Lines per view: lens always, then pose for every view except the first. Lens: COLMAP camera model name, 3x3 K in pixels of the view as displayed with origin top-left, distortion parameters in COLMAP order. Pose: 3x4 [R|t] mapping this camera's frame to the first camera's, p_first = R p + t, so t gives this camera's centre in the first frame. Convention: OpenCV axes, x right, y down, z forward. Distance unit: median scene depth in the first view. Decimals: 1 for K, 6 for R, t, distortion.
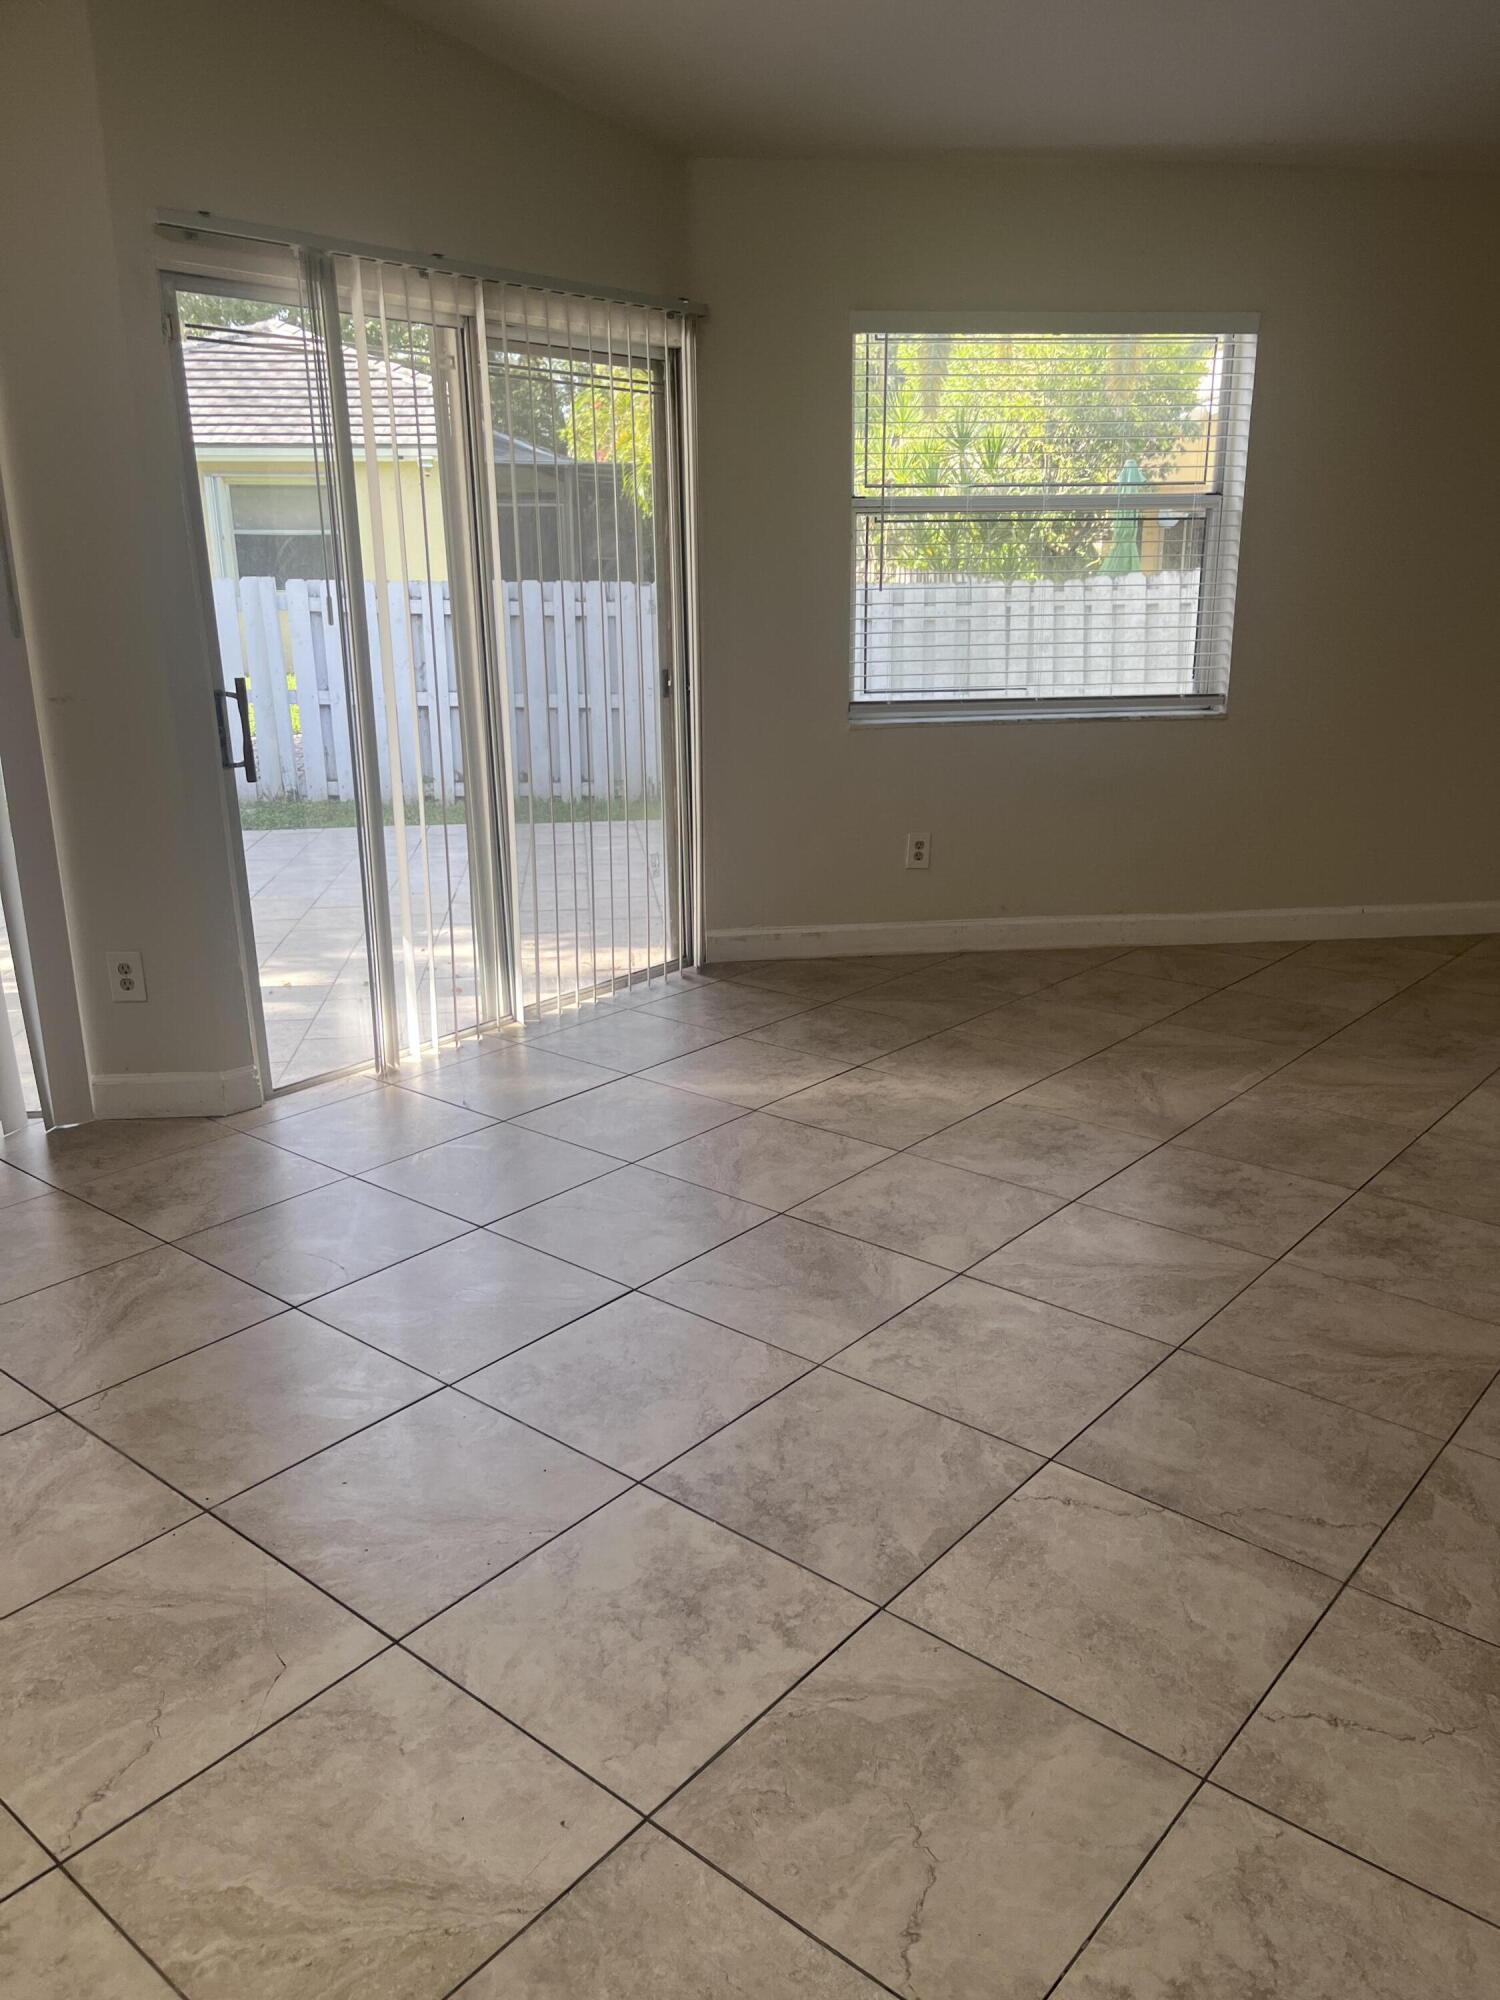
lens RADIAL K [[1534.6, 0, 756.9], [0, 1534.6, 1009.3], [0, 0, 1]] dist [0.014902, 0.005009]
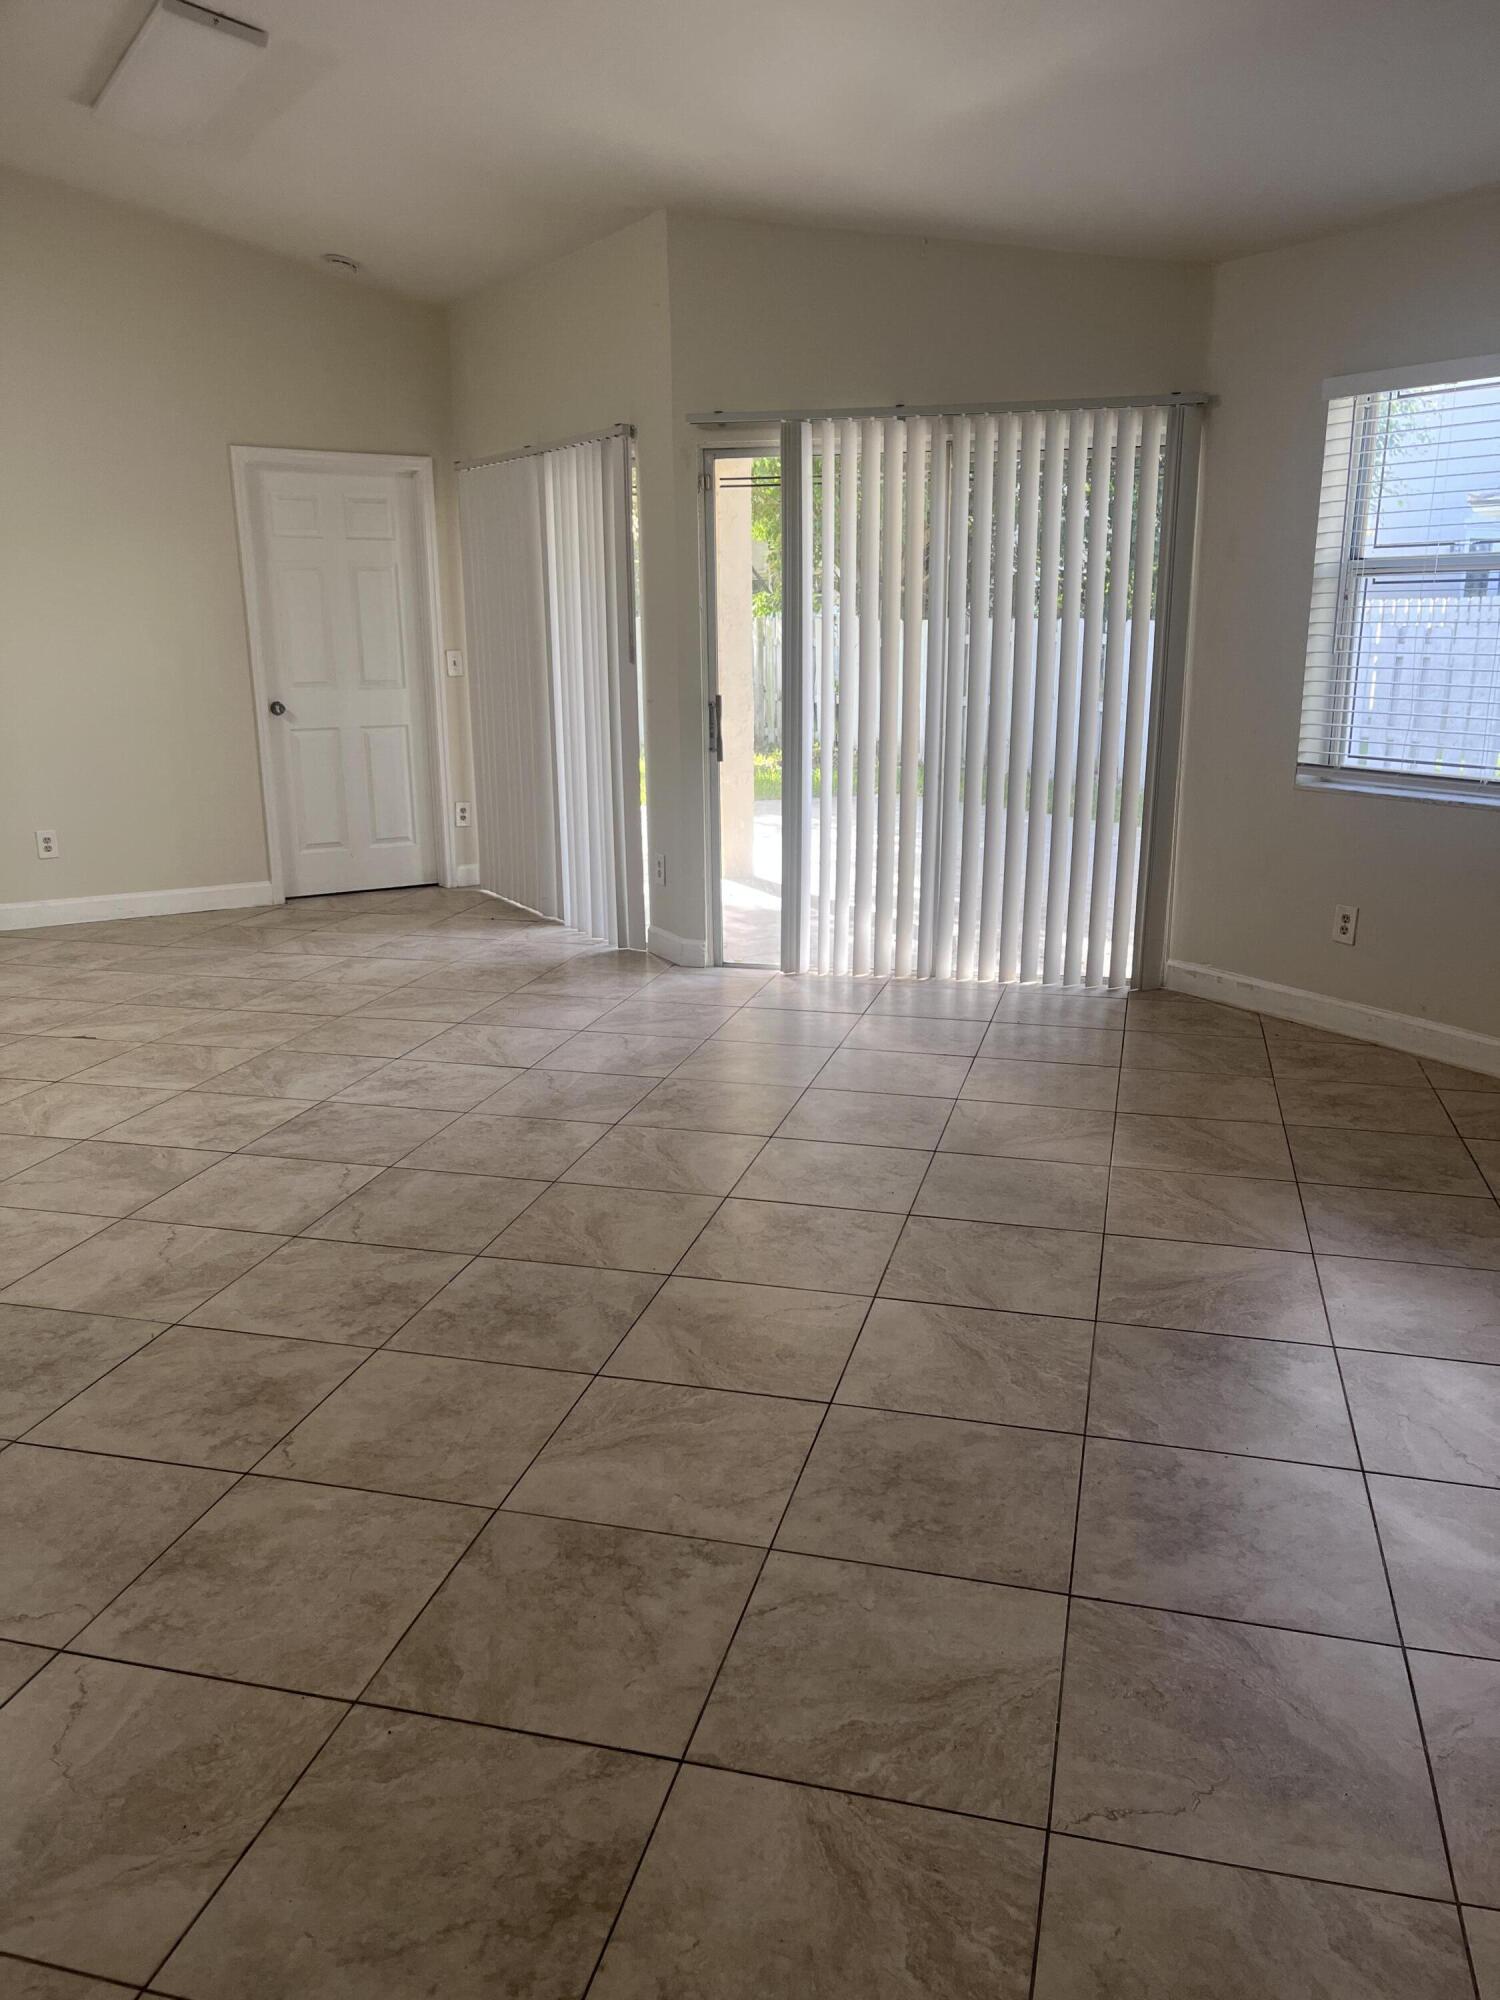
lens RADIAL K [[1534.6, 0, 754.3], [0, 1534.6, 995.7], [0, 0, 1]] dist [0.014902, 0.005009]
pose [[0.420944, 0.225181, -0.878692, 1.213422], [-0.256162, 0.958778, 0.122988, -0.128353], [0.870165, 0.173317, 0.461275, 0.377681]]
